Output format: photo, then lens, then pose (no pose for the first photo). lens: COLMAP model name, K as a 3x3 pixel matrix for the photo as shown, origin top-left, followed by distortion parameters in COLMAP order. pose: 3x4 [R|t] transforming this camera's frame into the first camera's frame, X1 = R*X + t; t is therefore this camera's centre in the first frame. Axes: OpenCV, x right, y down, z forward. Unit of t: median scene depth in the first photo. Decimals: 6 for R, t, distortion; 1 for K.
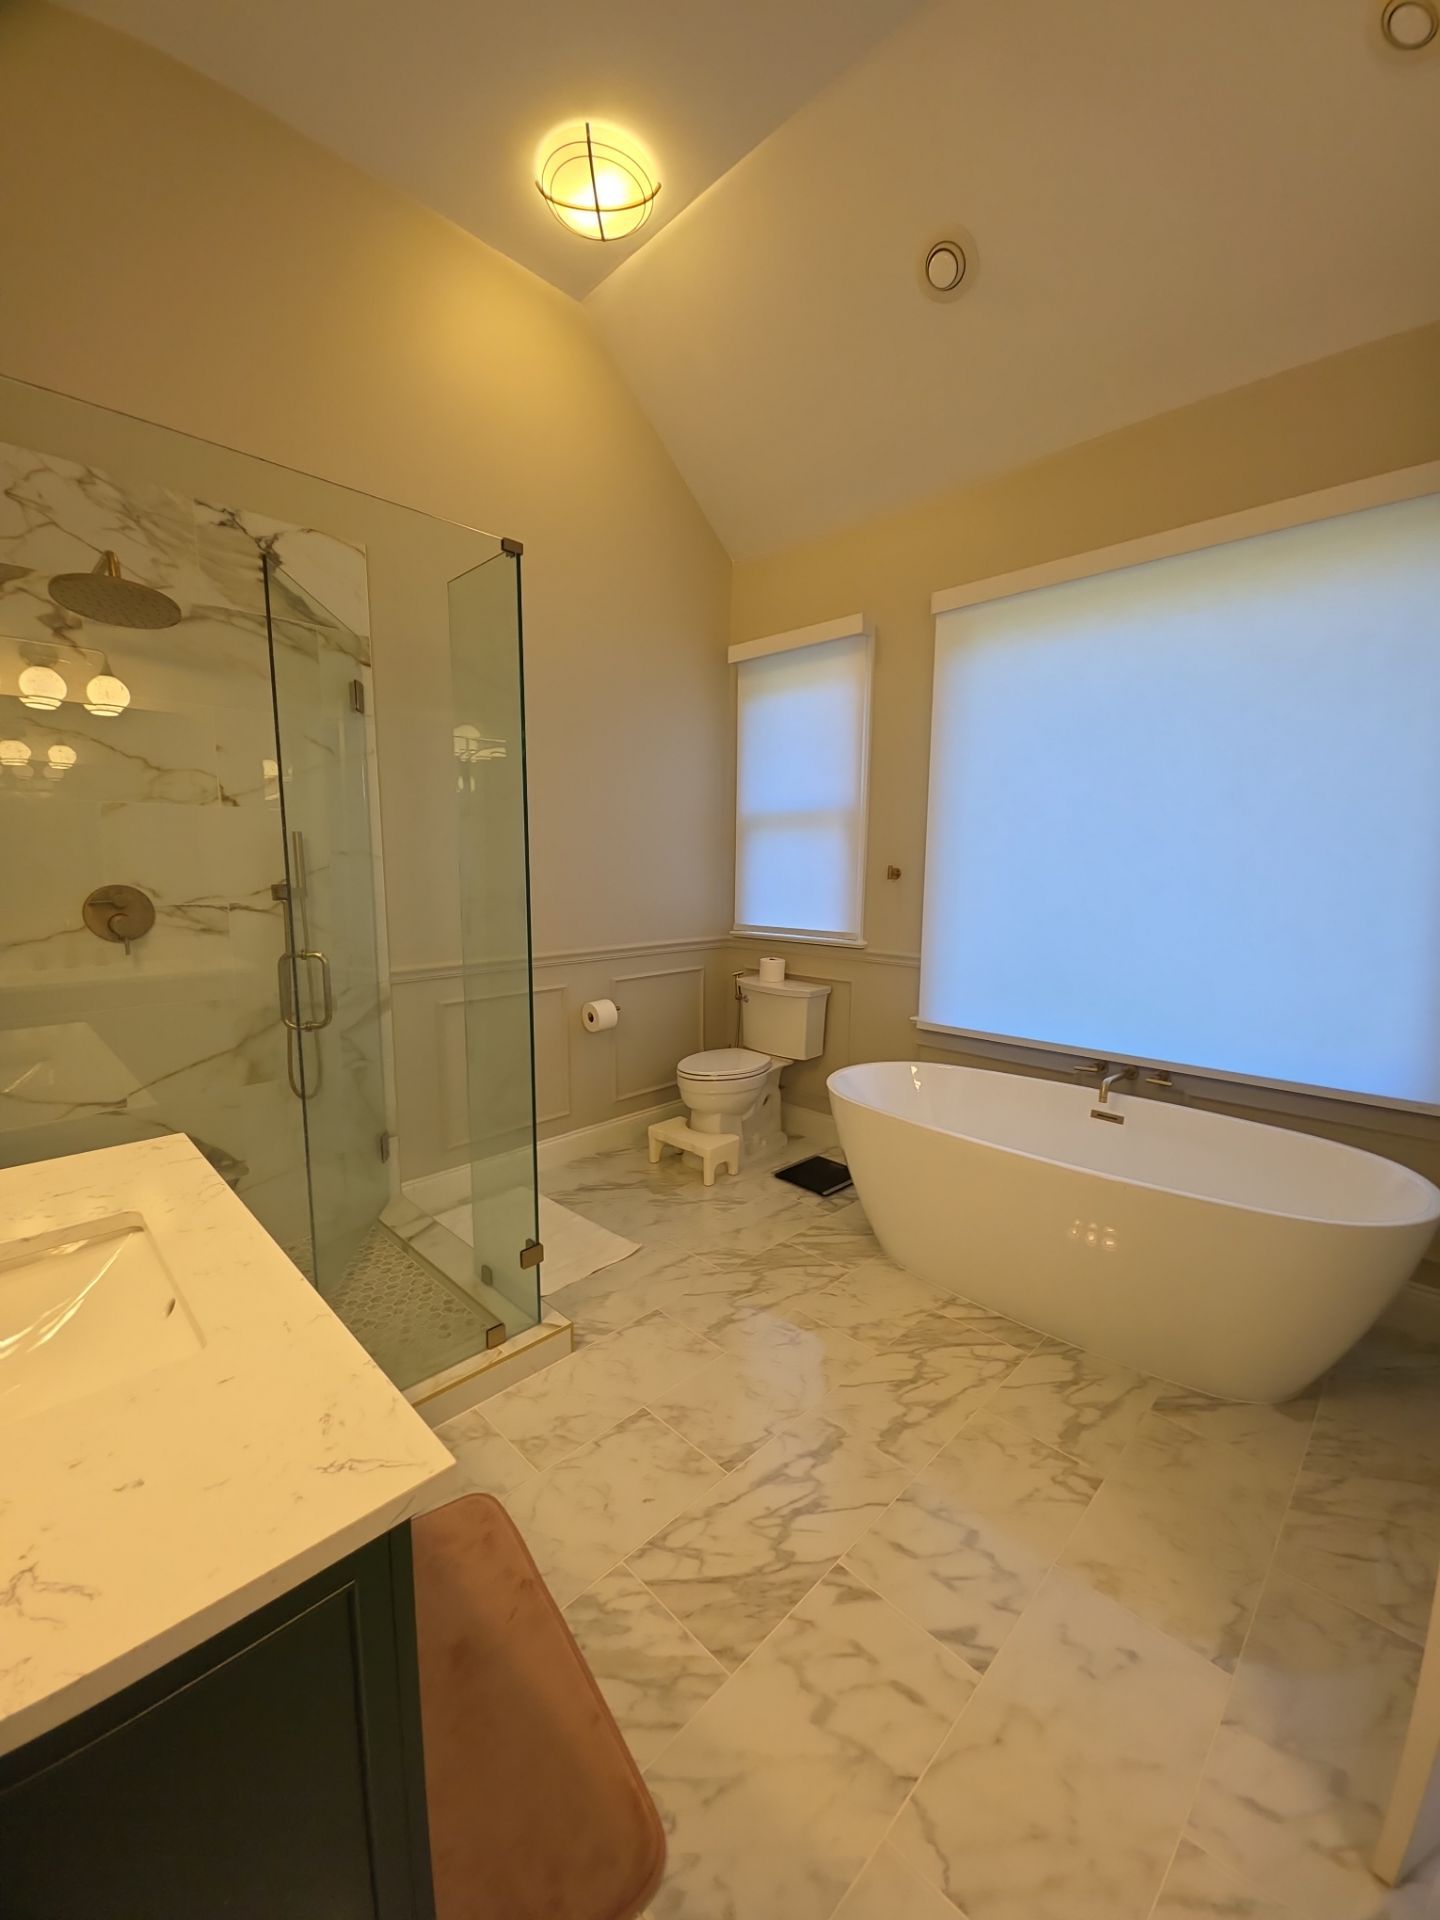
lens RADIAL K [[760.0, 0, 720.0], [0, 760.0, 961.1], [0, 0, 1]] dist [0.017327, -0.009582]
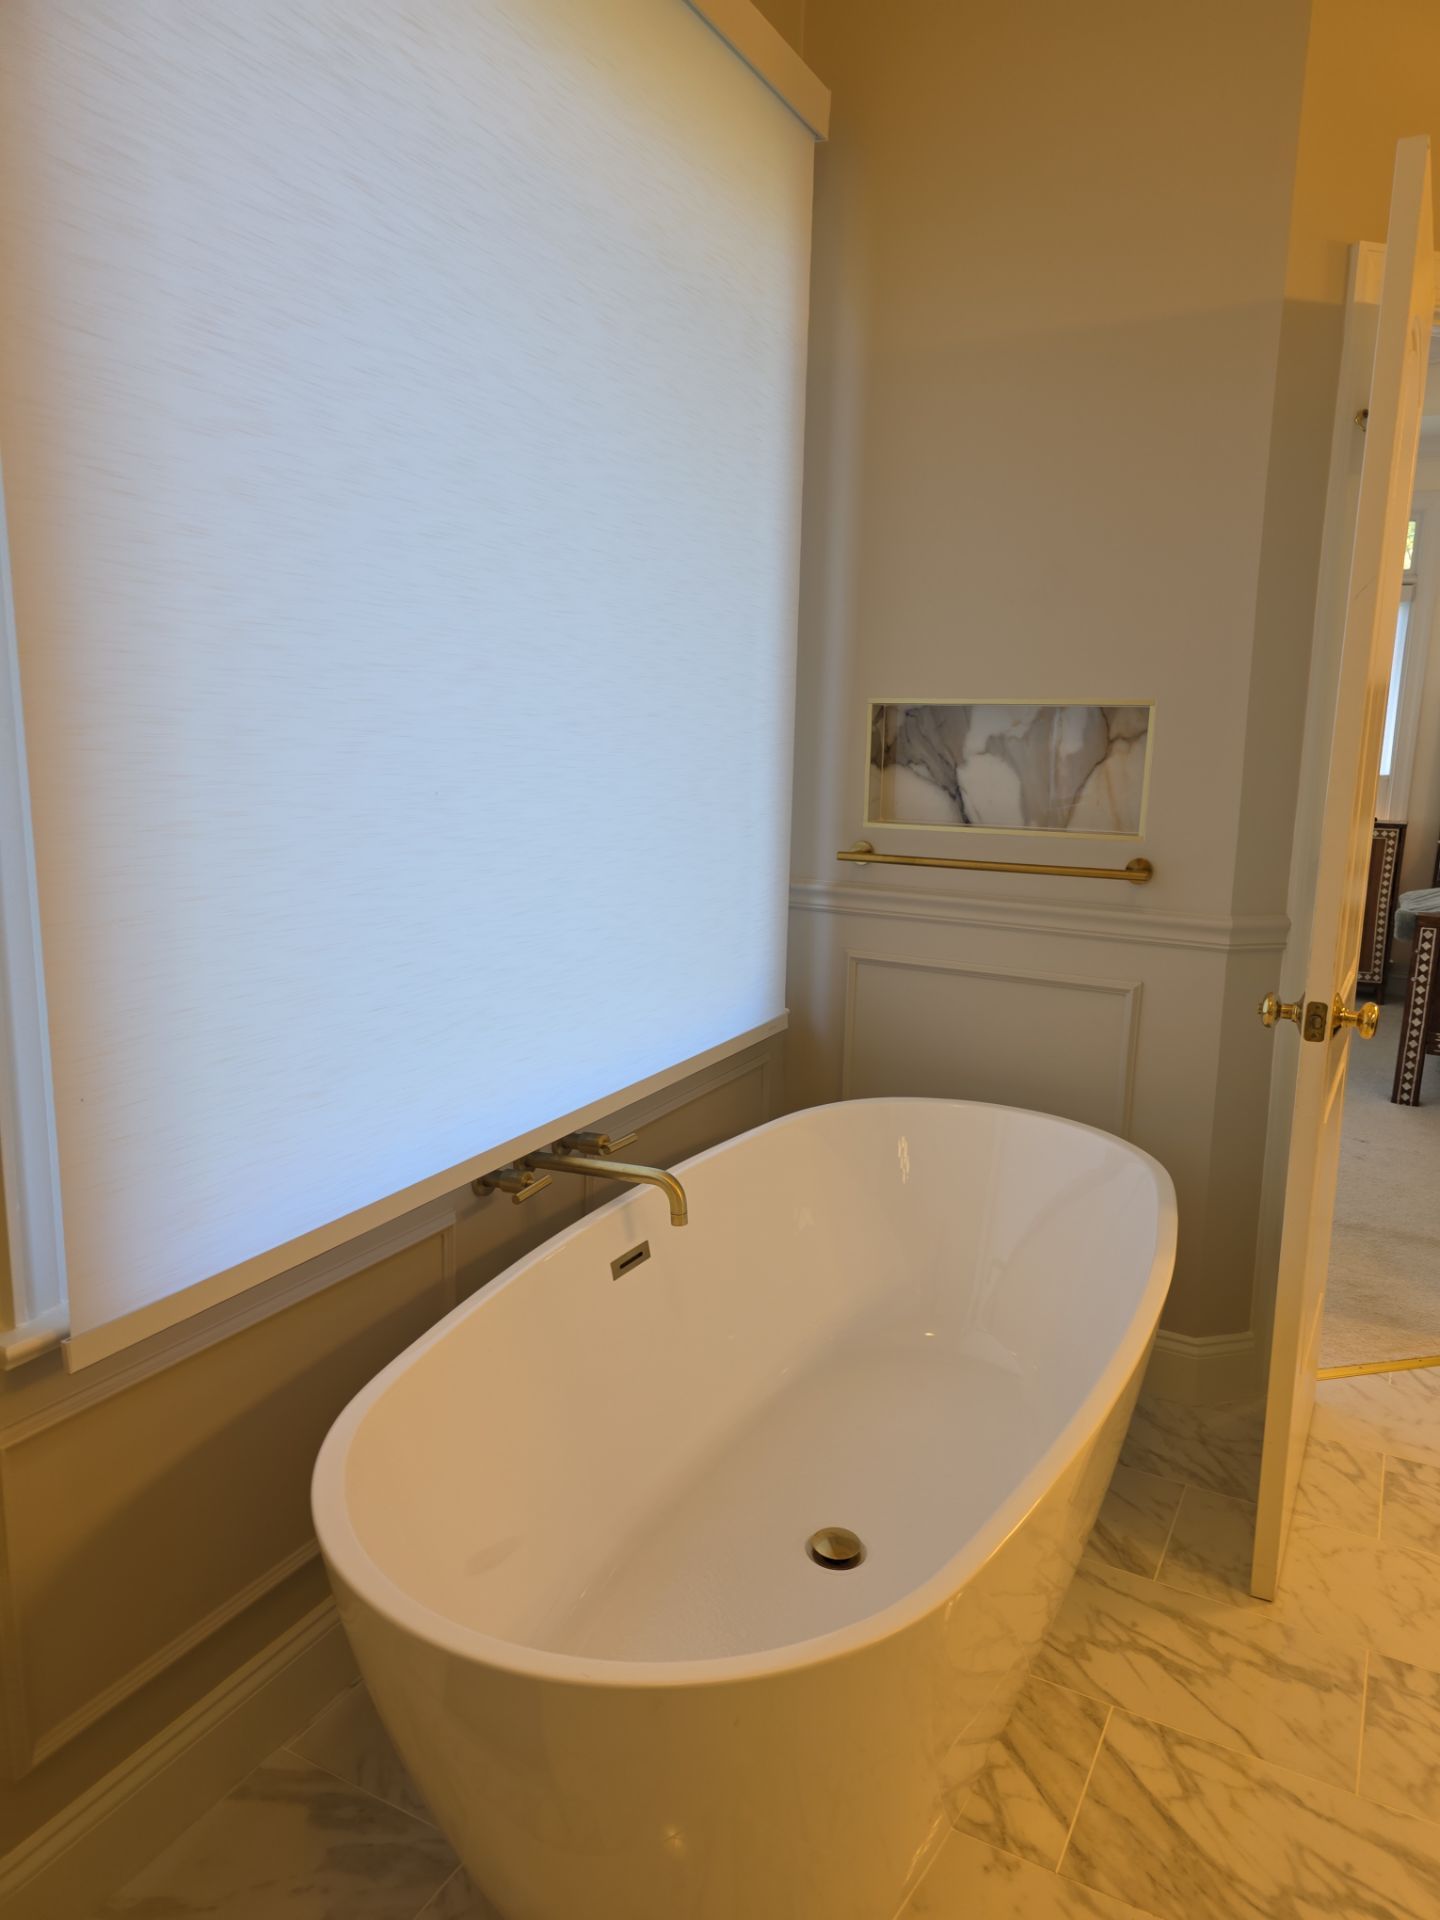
lens RADIAL K [[1290.0, 0, 734.4], [0, 1290.0, 973.7], [0, 0, 1]] dist [0.056793, -0.051426]
pose [[-0.291130, -0.194604, 0.936682, -0.173640], [0.095107, 0.968355, 0.230745, -0.121660], [-0.951944, 0.156262, -0.263409, 1.132304]]
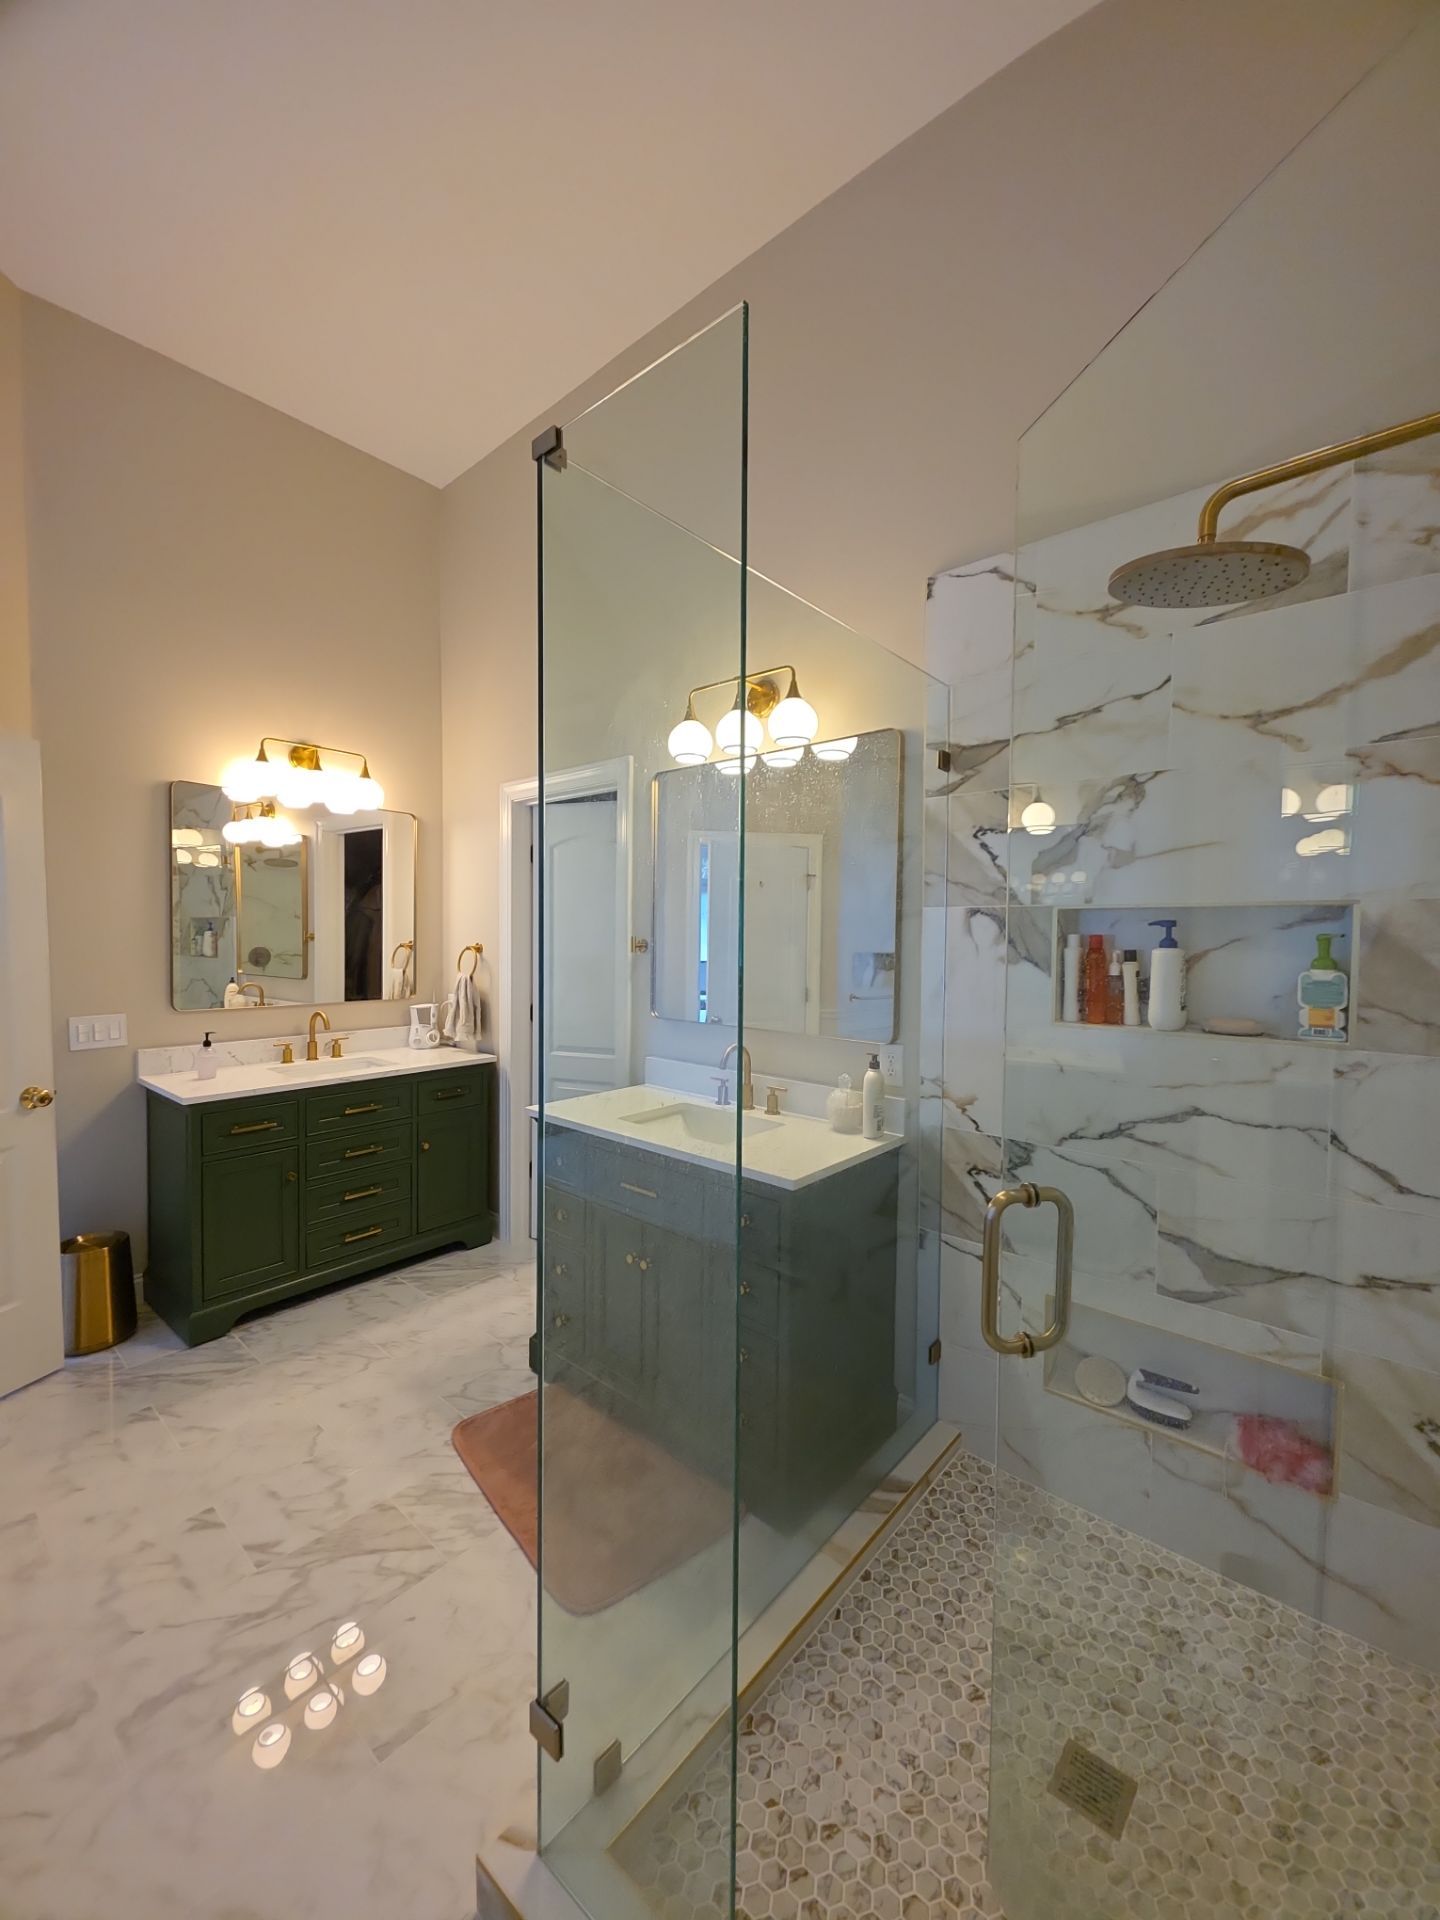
lens RADIAL K [[757.4, 0, 717.6], [0, 757.4, 961.6], [0, 0, 1]] dist [0.013325, -0.007817]
pose [[-0.997575, -0.011903, -0.068576, -0.257976], [-0.023131, 0.985963, 0.165354, -0.184954], [0.065646, 0.166539, -0.983847, 1.167686]]
